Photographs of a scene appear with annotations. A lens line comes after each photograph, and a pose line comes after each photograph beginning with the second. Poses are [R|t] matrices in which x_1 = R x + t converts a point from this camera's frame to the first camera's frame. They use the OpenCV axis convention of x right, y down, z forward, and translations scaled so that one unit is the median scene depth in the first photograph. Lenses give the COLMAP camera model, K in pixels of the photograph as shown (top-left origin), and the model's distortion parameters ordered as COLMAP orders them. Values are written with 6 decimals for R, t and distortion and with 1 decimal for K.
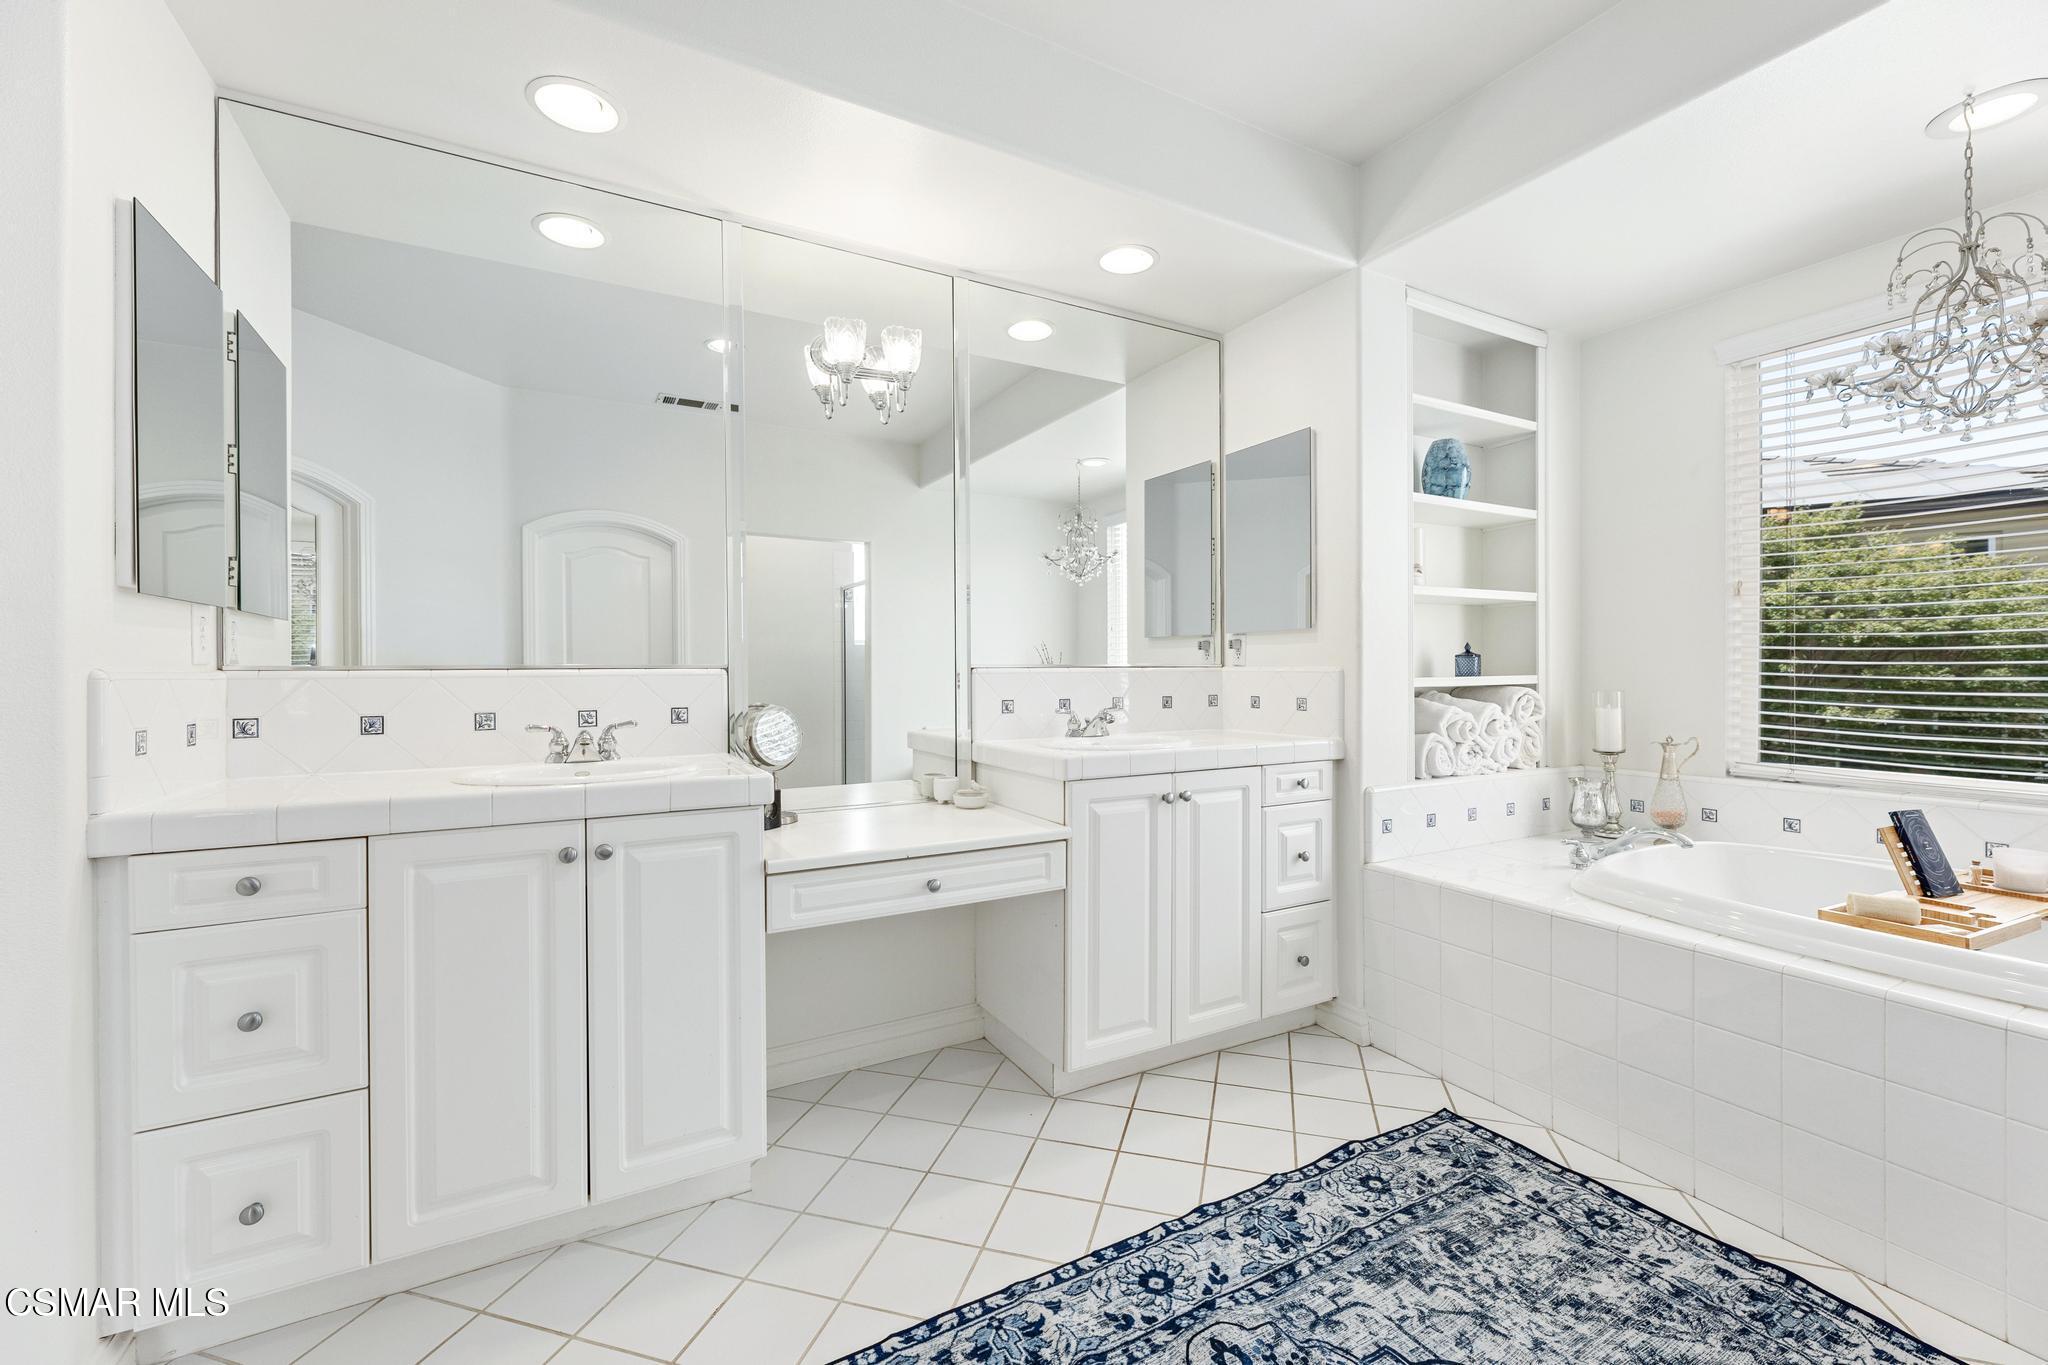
lens RADIAL K [[838.8, 0, 1029.0], [0, 838.8, 671.3], [0, 0, 1]] dist [0.001903, 0.000038]
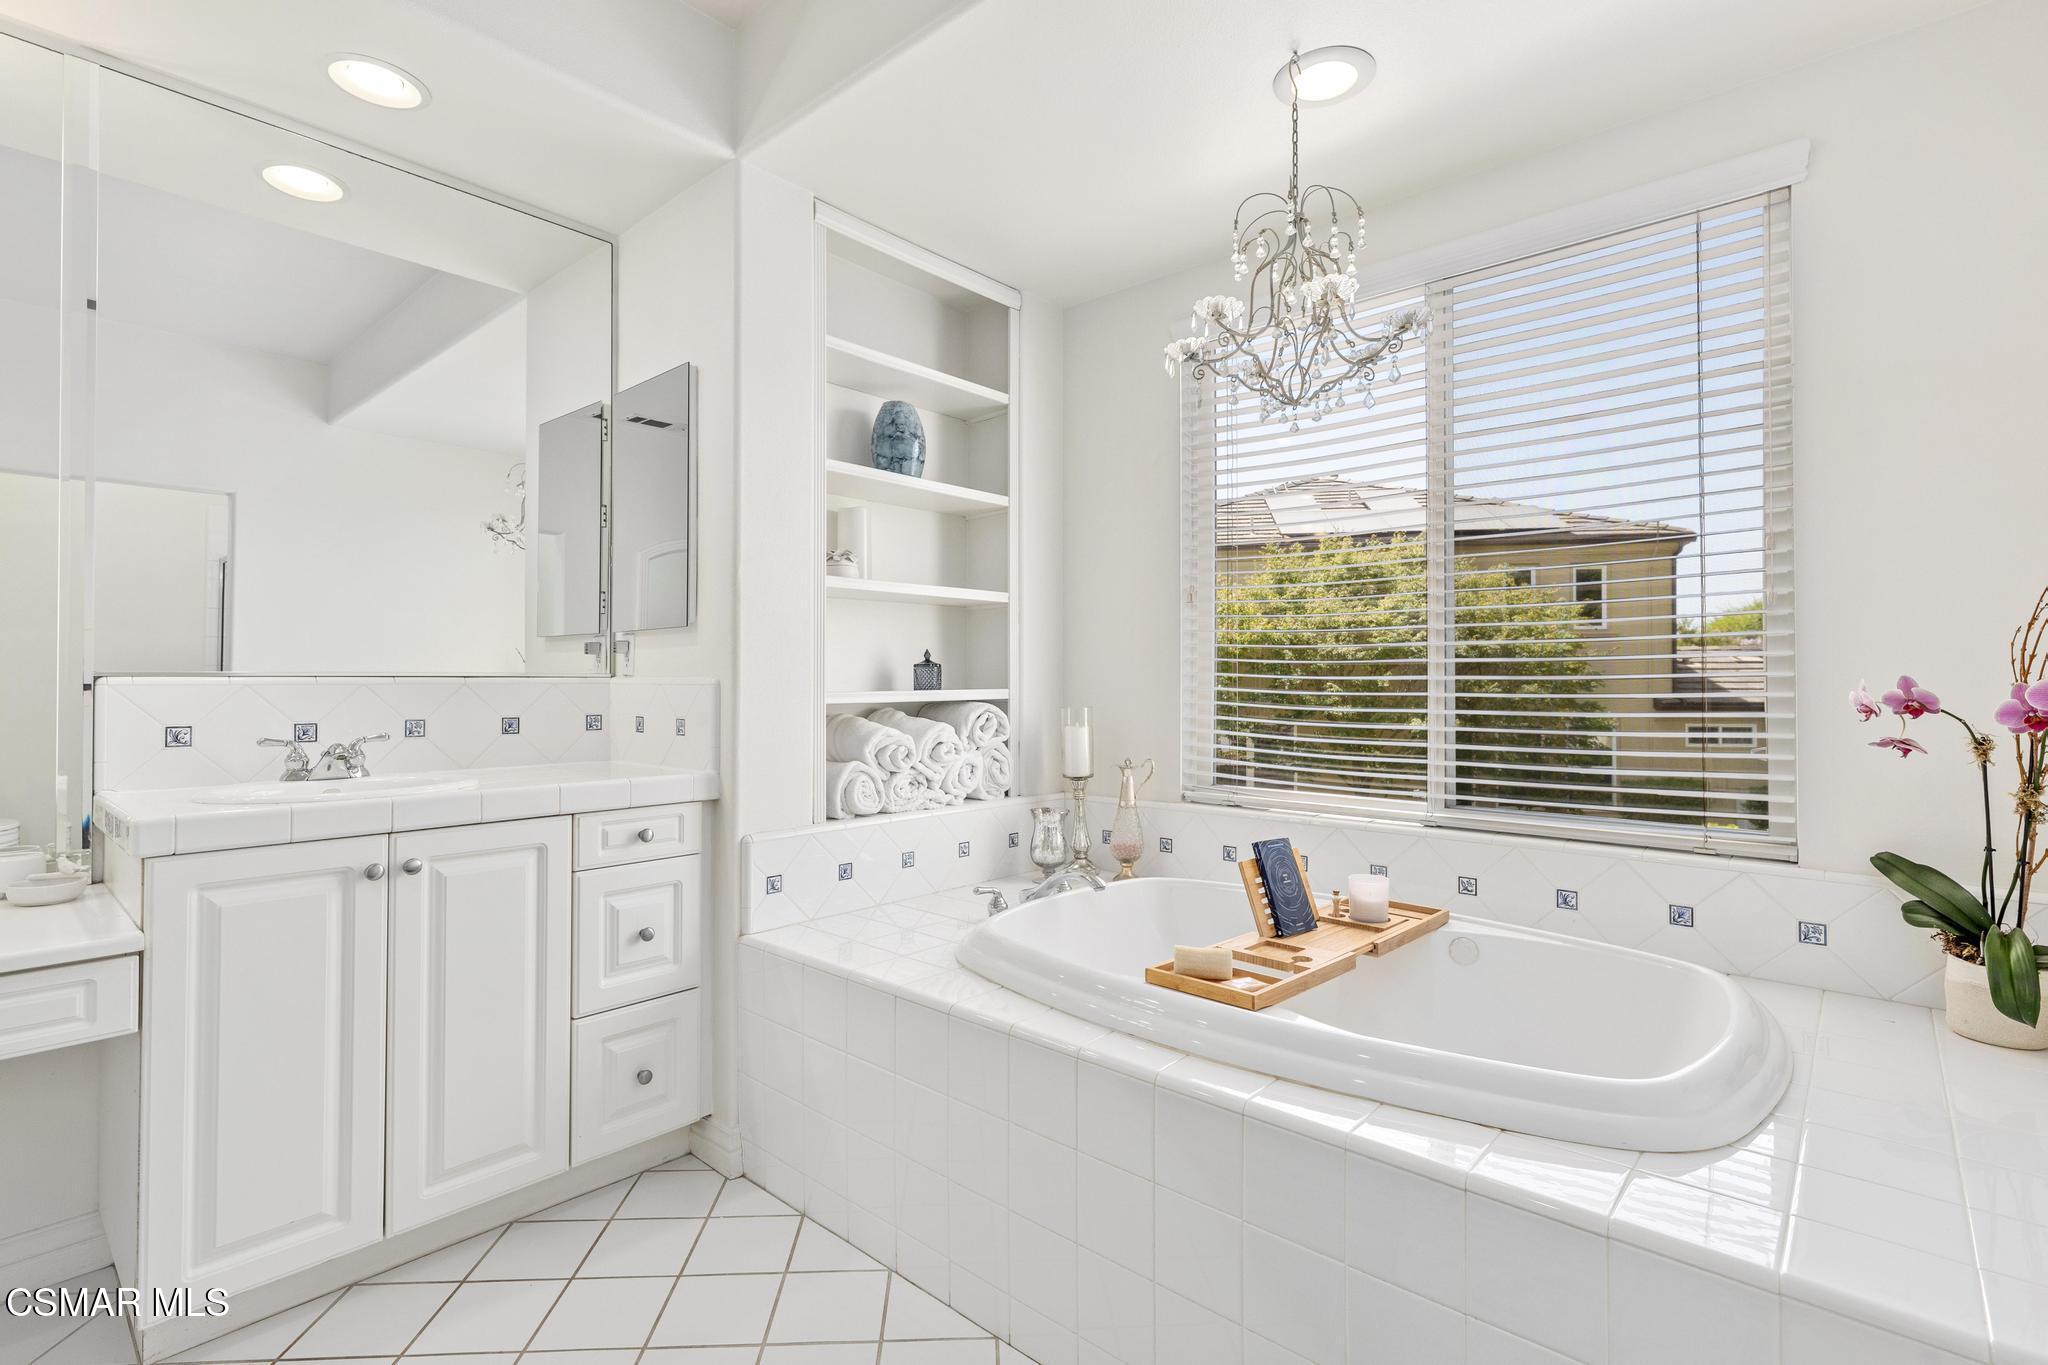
lens RADIAL K [[950.5, 0, 1015.4], [0, 950.5, 671.1], [0, 0, 1]] dist [-0.001812, -0.000249]
pose [[0.943649, 0.007604, 0.330861, 0.387268], [-0.003158, 0.999897, -0.013974, -0.000207], [-0.330934, 0.012141, 0.943576, 0.110764]]
